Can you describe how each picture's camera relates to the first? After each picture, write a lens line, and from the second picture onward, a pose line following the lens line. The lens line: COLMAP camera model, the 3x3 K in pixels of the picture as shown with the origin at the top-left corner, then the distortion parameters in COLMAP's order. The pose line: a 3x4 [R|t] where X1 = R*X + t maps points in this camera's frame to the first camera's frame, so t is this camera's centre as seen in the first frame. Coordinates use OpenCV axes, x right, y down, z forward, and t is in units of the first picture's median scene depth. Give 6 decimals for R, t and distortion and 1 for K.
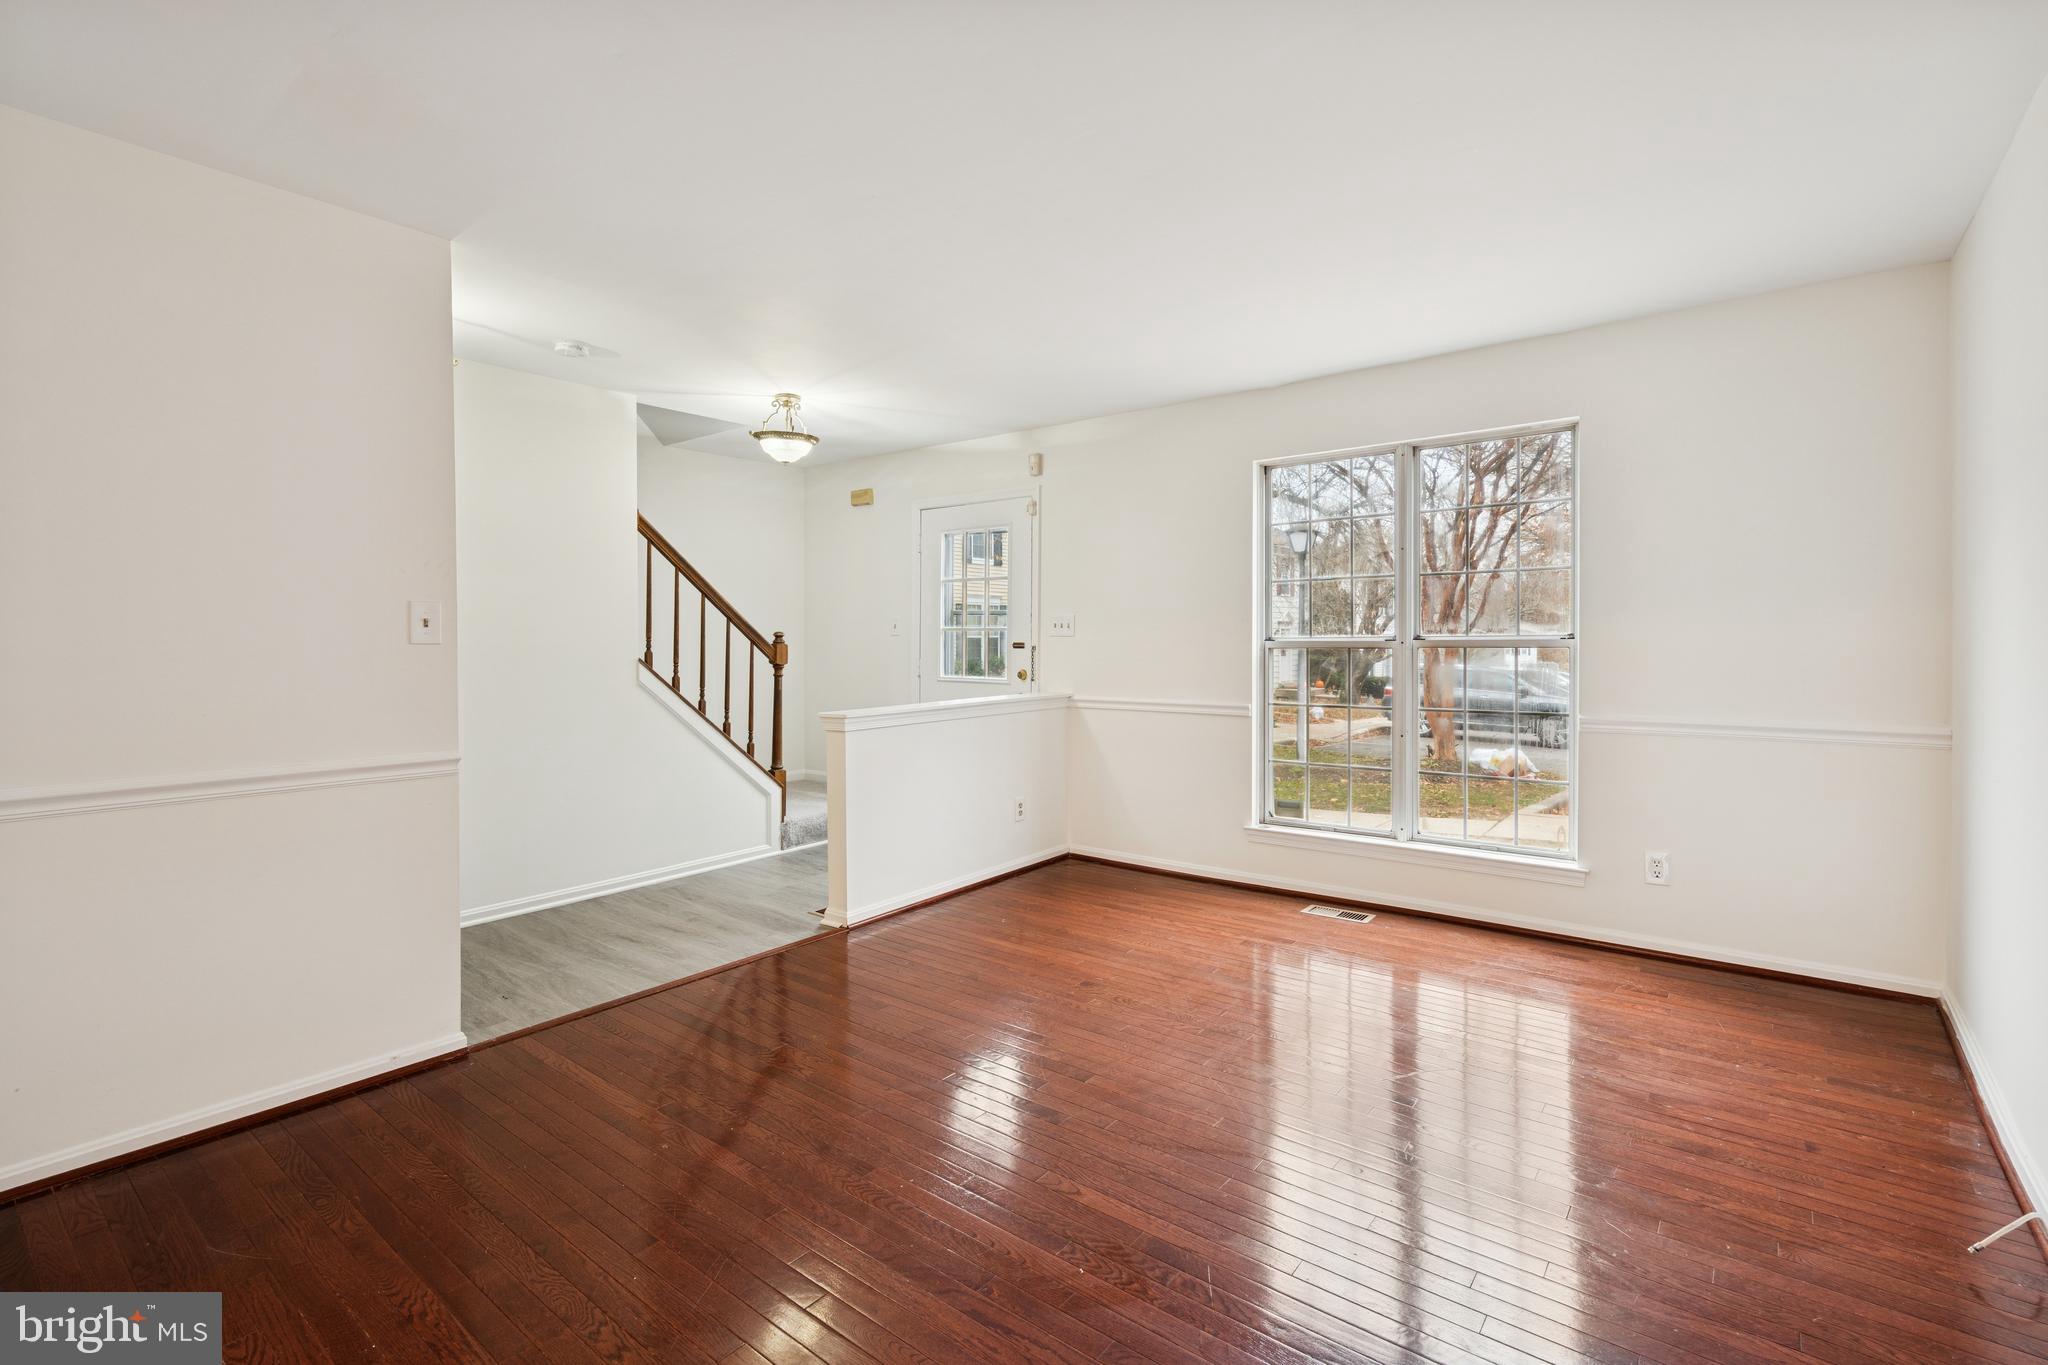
lens RADIAL K [[932.8, 0, 1042.6], [0, 932.8, 642.6], [0, 0, 1]] dist [-0.004911, 0.001929]
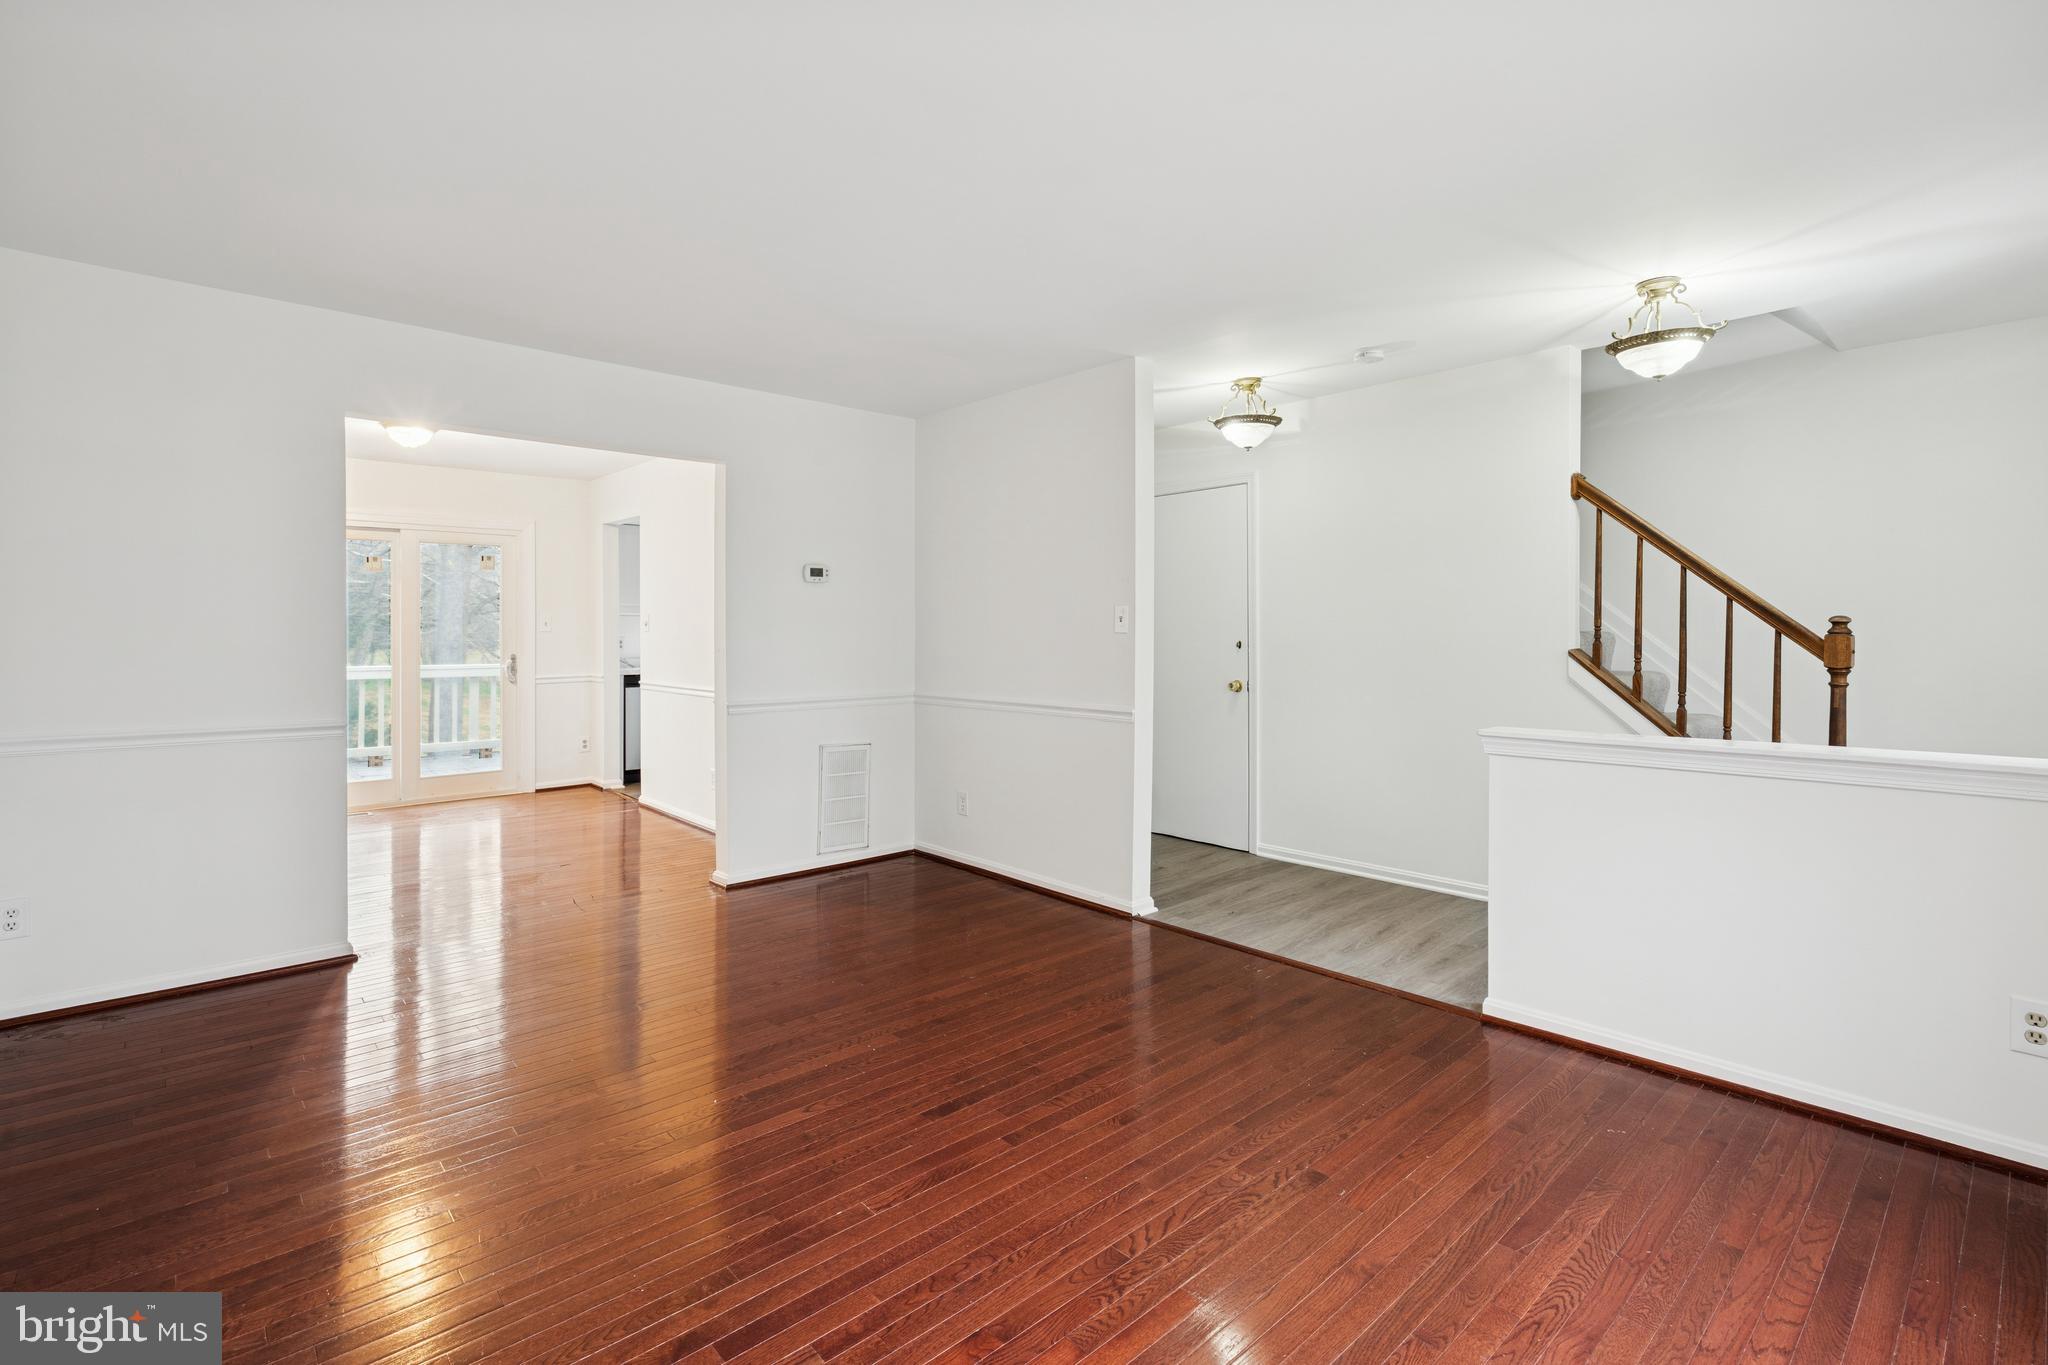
lens RADIAL K [[932.8, 0, 1025.0], [0, 932.8, 635.4], [0, 0, 1]] dist [-0.004911, 0.001929]
pose [[-0.166841, 0.008372, -0.985948, 0.493873], [0.001284, 0.999965, 0.008274, -0.004703], [0.985983, 0.000115, -0.166845, 0.645516]]
